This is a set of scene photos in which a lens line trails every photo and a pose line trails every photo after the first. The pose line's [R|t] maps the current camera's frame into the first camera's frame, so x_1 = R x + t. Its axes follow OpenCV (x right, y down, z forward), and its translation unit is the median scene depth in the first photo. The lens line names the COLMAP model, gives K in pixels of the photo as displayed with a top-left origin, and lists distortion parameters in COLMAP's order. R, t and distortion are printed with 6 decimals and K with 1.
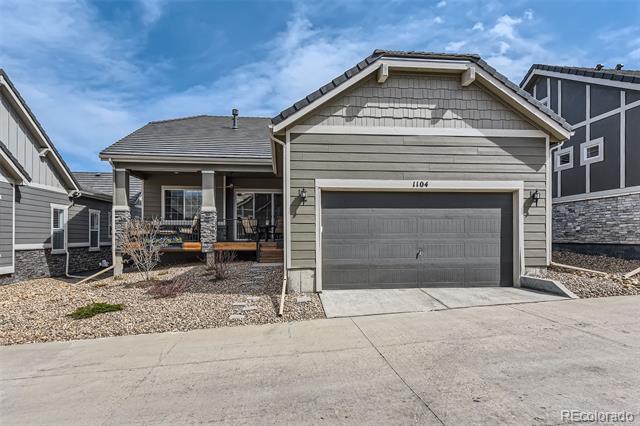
lens RADIAL K [[367.5, 0, 314.2], [0, 367.5, 239.3], [0, 0, 1]] dist [-0.000325, 0.001671]
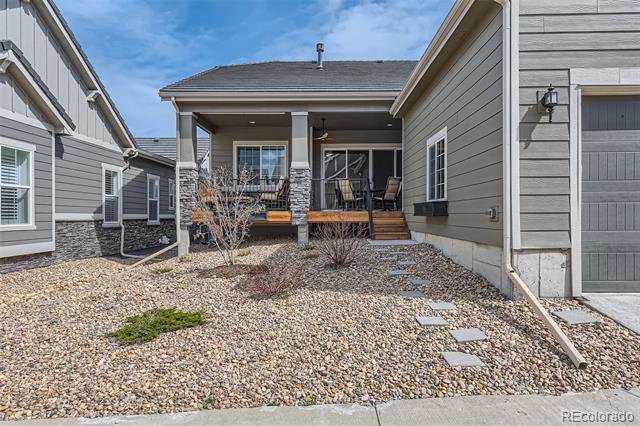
lens RADIAL K [[393.3, 0, 317.8], [0, 393.3, 219.6], [0, 0, 1]] dist [0.002821, -0.002553]
pose [[0.989937, -0.001504, -0.141503, -0.233121], [0.002620, 0.999967, 0.007702, 0.030139], [0.141486, -0.007995, 0.989908, 0.384043]]
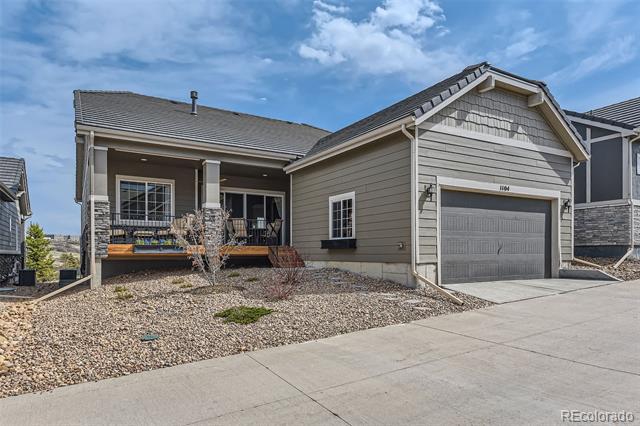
lens RADIAL K [[393.3, 0, 340.4], [0, 393.3, 253.8], [0, 0, 1]] dist [0.002821, -0.002553]
pose [[0.916493, -0.002299, 0.400045, -0.615602], [0.003596, 0.999990, -0.002493, 0.049292], [-0.400036, 0.003723, 0.916492, 0.091853]]
